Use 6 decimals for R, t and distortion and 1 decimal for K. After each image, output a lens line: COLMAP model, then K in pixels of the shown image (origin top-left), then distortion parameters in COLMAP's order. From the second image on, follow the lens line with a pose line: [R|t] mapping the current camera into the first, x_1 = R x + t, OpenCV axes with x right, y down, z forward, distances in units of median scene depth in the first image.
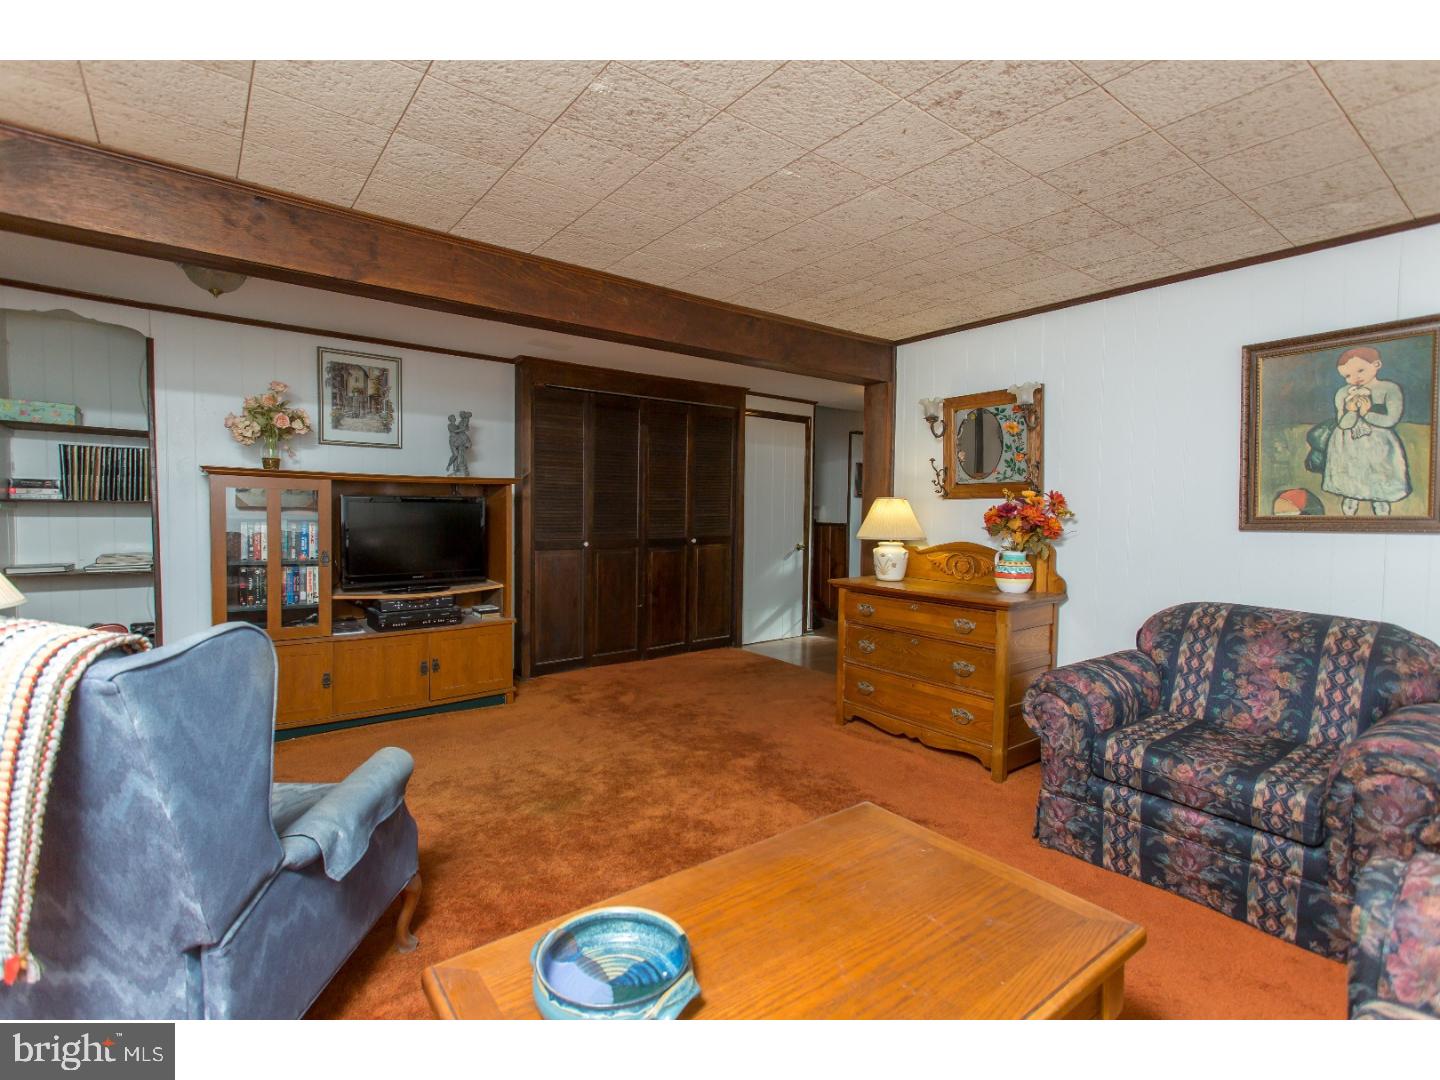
lens RADIAL K [[677.2, 0, 714.8], [0, 677.2, 536.8], [0, 0, 1]] dist [0.000025, 0.000473]
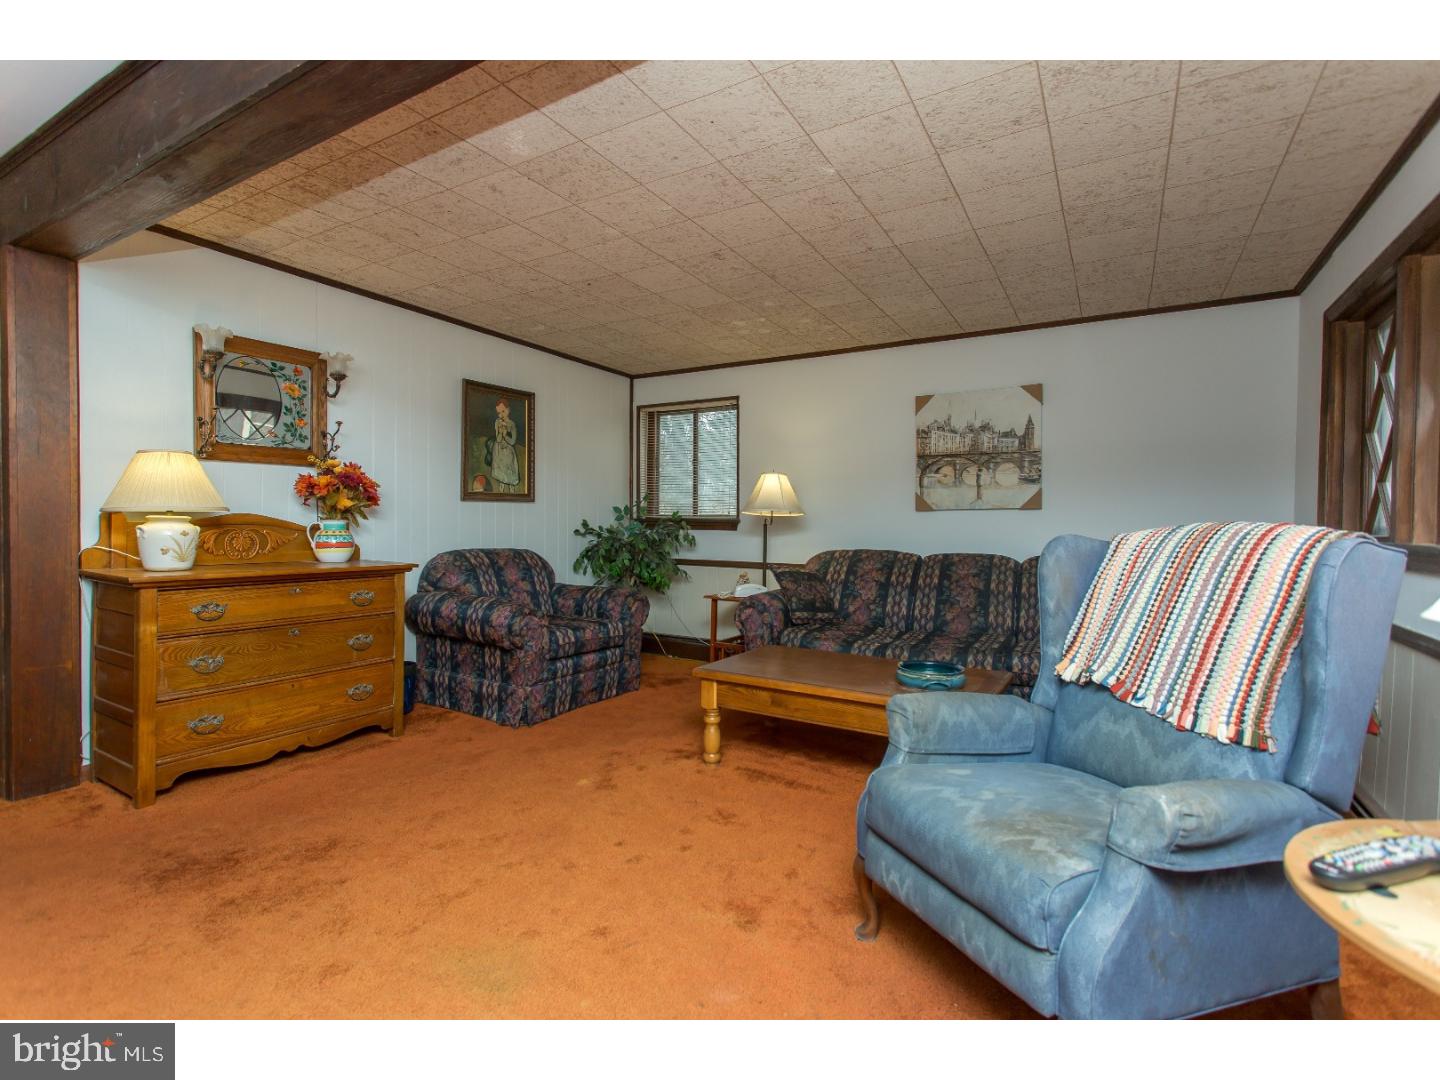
lens RADIAL K [[677.2, 0, 714.8], [0, 677.2, 536.8], [0, 0, 1]] dist [0.000025, 0.000473]
pose [[-0.375989, -0.034770, 0.925972, -0.865307], [0.021788, 0.998688, 0.046347, 0.013938], [-0.926368, 0.037601, -0.374738, 1.088461]]
